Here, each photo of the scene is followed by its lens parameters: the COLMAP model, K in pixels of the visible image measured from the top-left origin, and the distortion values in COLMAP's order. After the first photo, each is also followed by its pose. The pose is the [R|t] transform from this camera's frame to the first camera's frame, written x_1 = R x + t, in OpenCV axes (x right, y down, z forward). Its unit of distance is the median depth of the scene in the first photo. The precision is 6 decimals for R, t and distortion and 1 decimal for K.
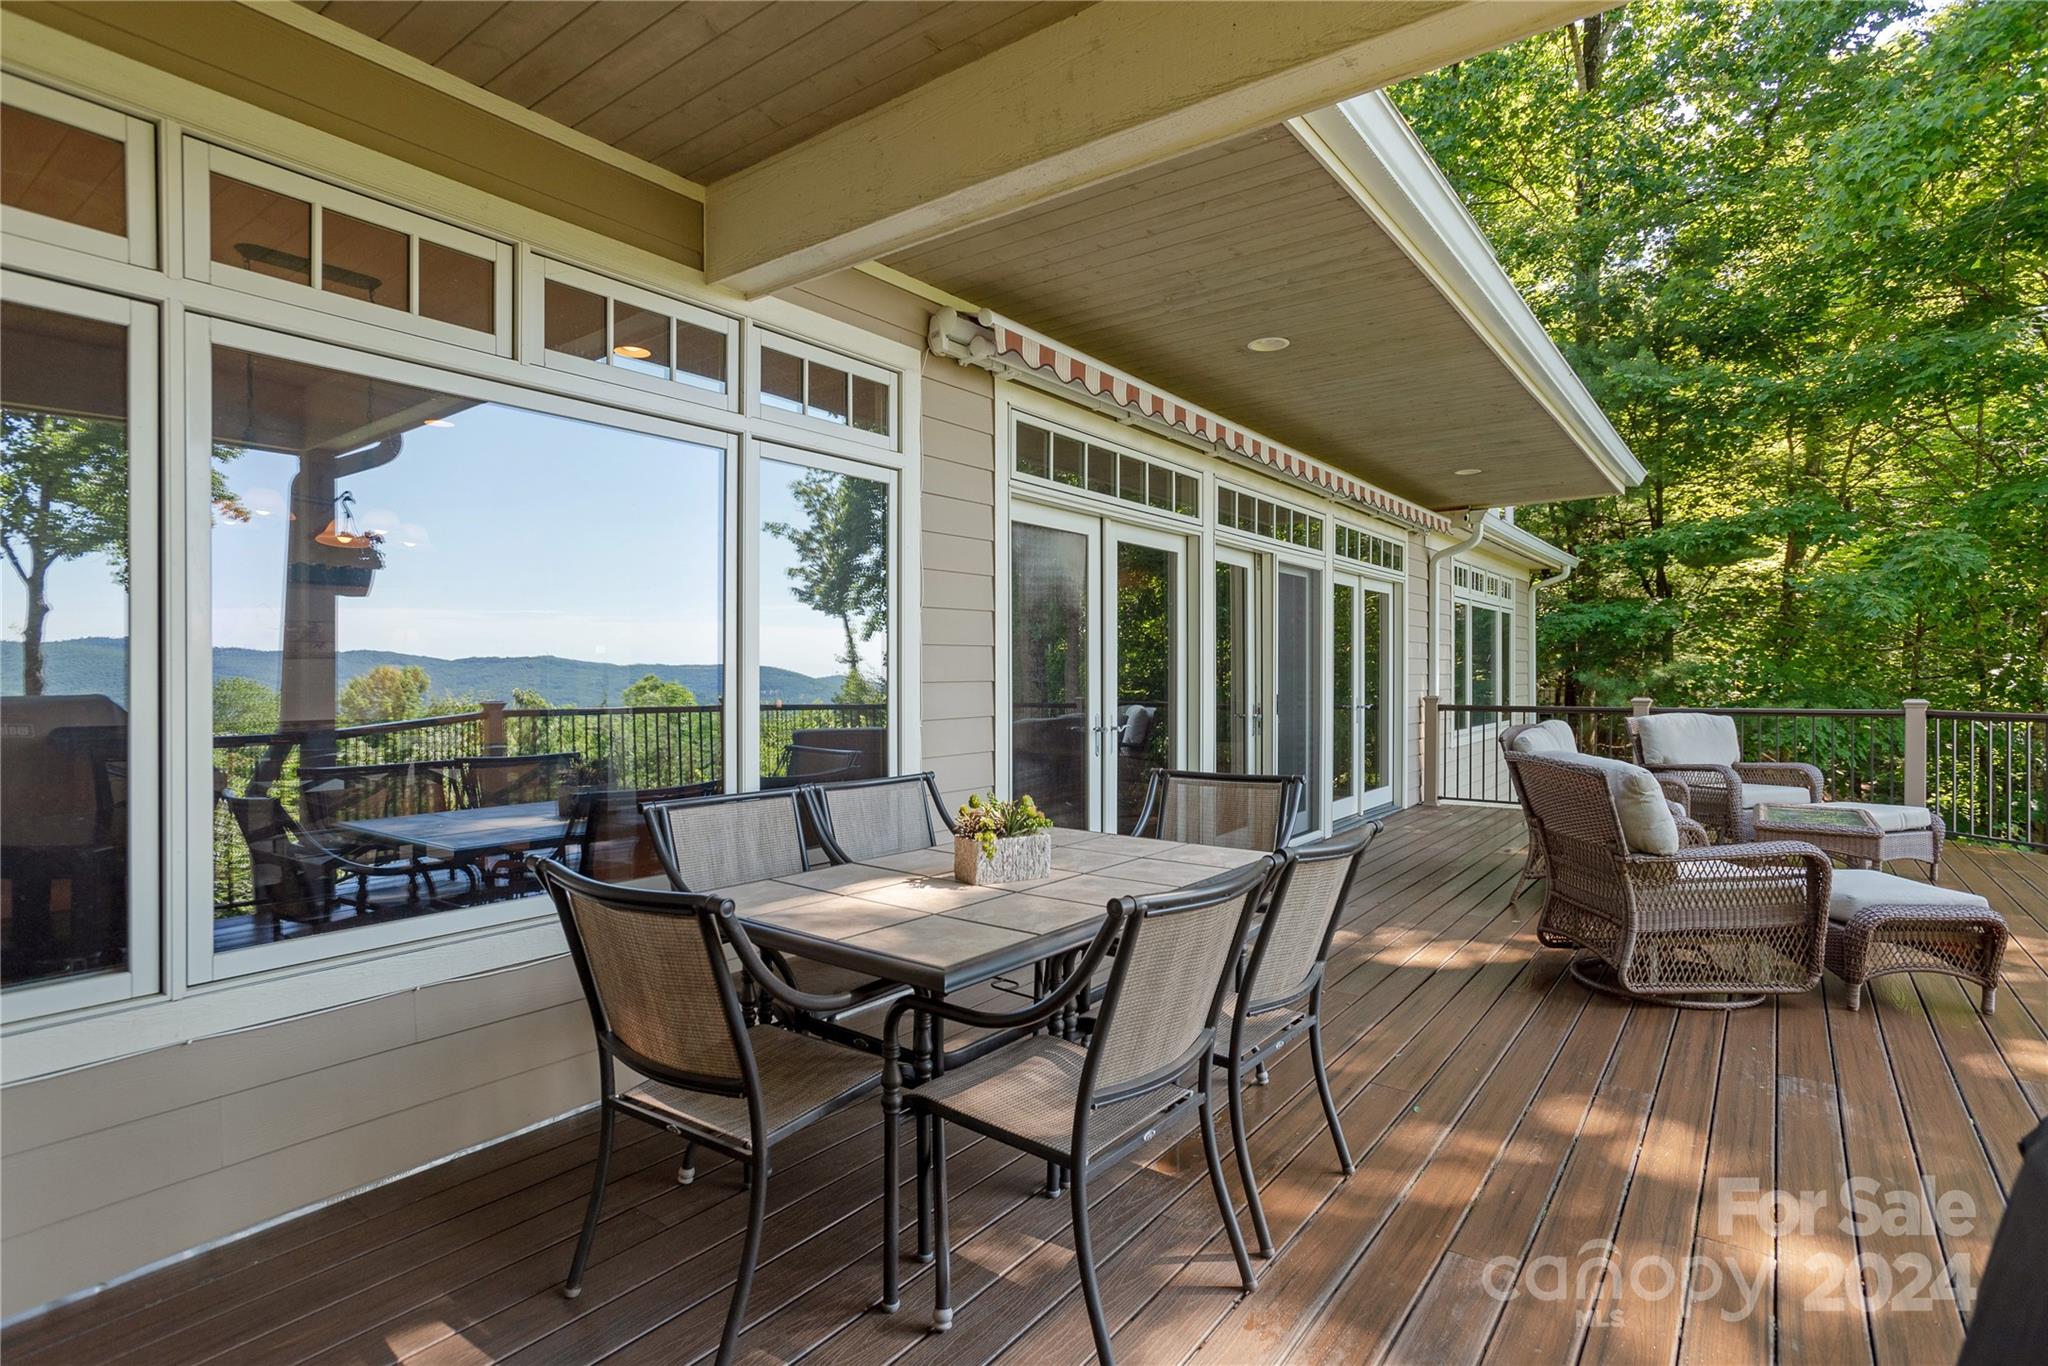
lens RADIAL K [[1001.5, 0, 1028.0], [0, 1001.5, 678.4], [0, 0, 1]] dist [0.017212, 0.000277]
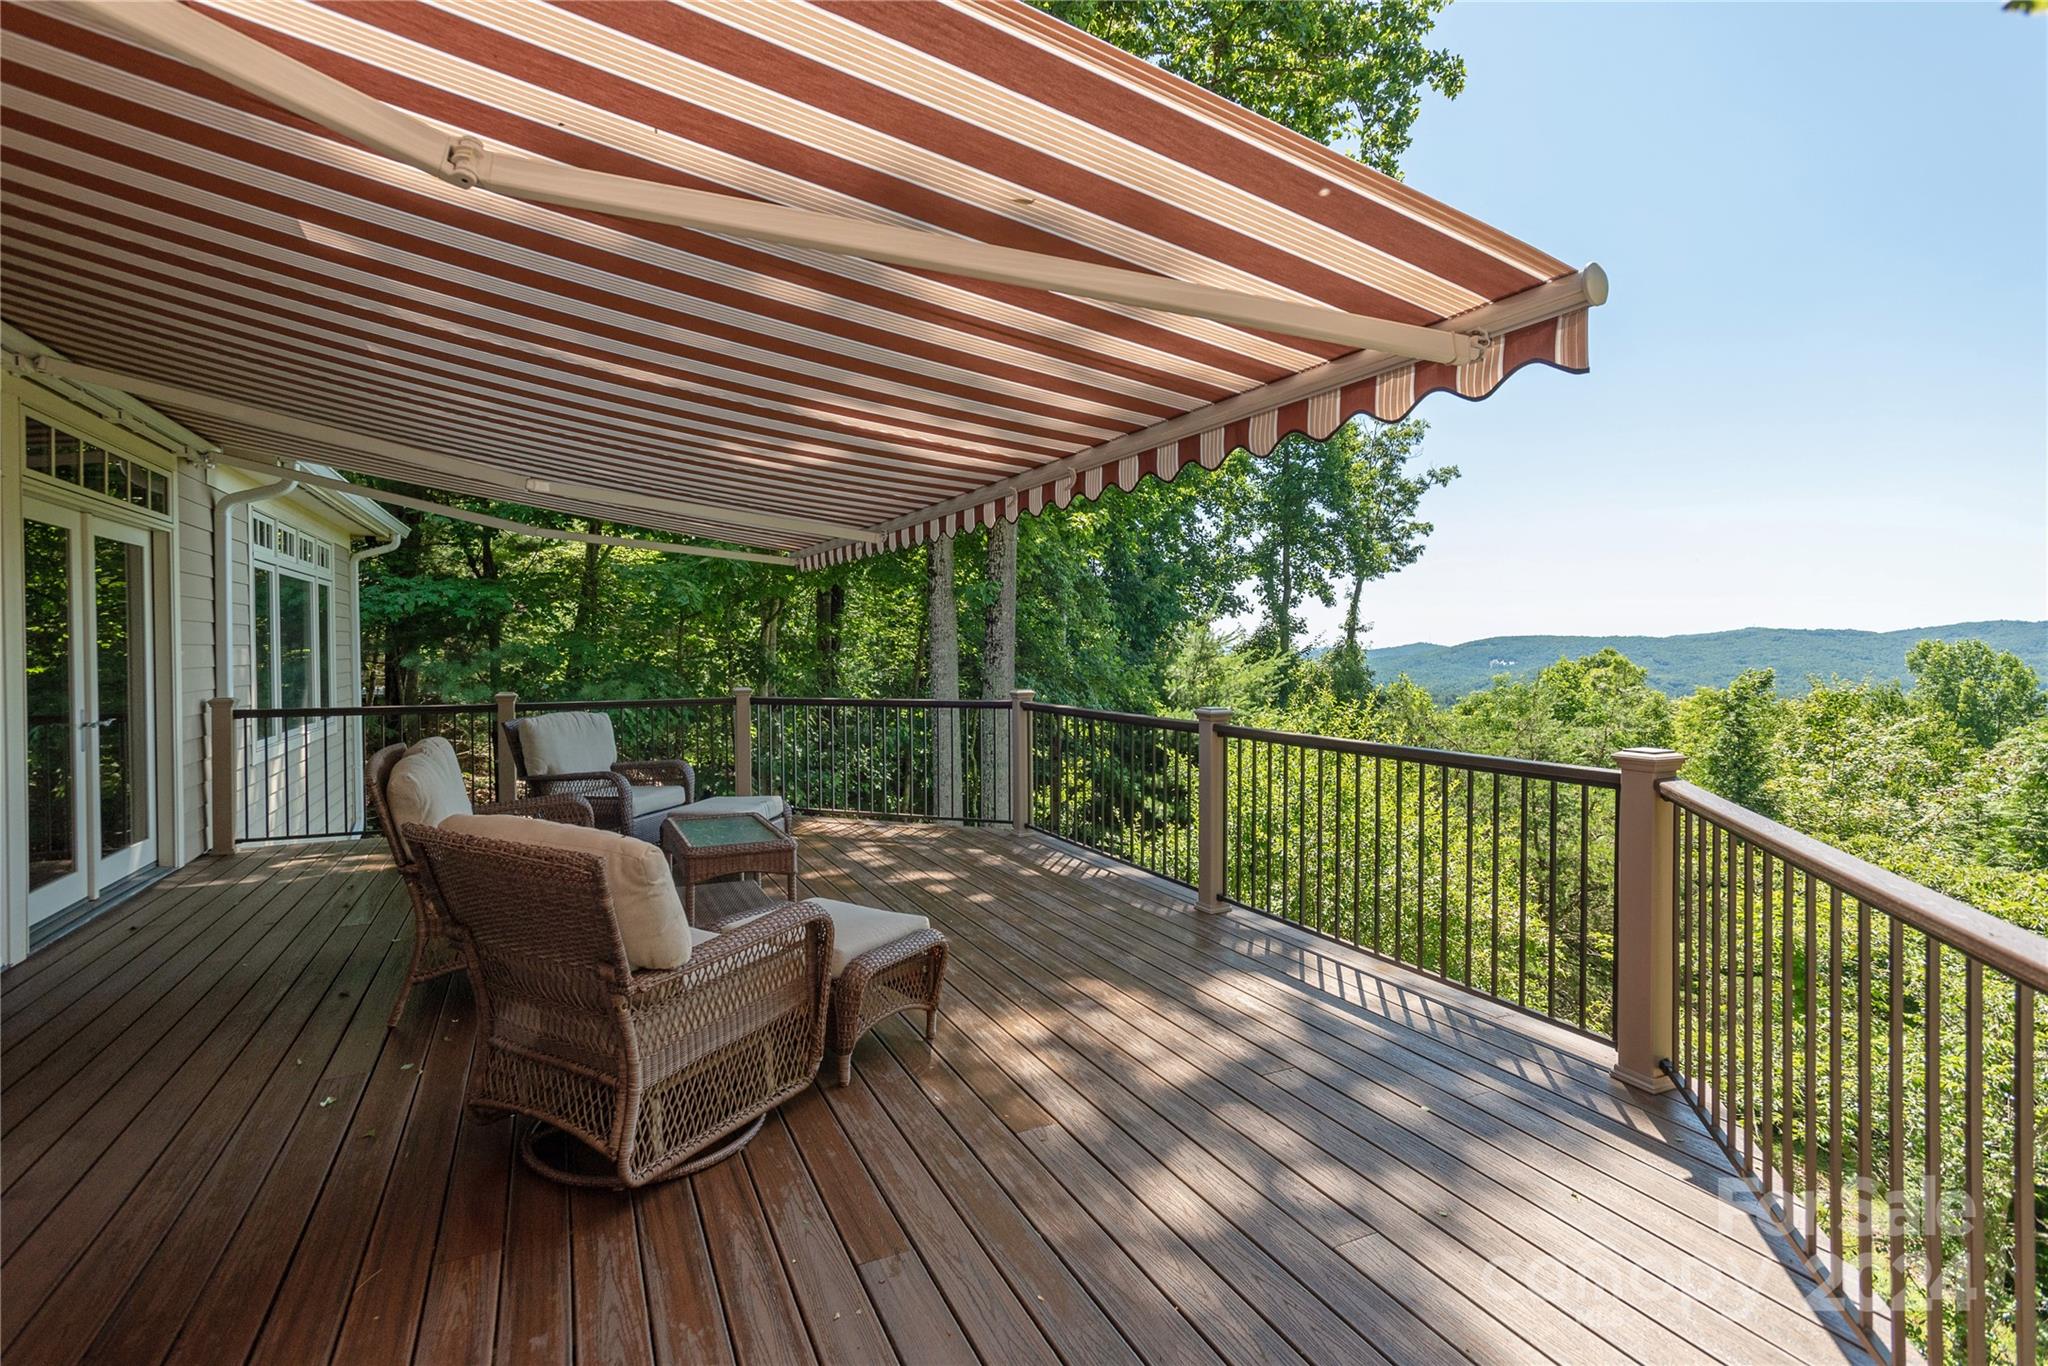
lens RADIAL K [[1001.5, 0, 1028.0], [0, 1001.5, 678.4], [0, 0, 1]] dist [0.017212, 0.000277]
pose [[0.482529, -0.020156, 0.875648, 0.054105], [-0.000736, 0.999726, 0.023418, -0.014063], [-0.875880, -0.011944, 0.482382, 0.166277]]
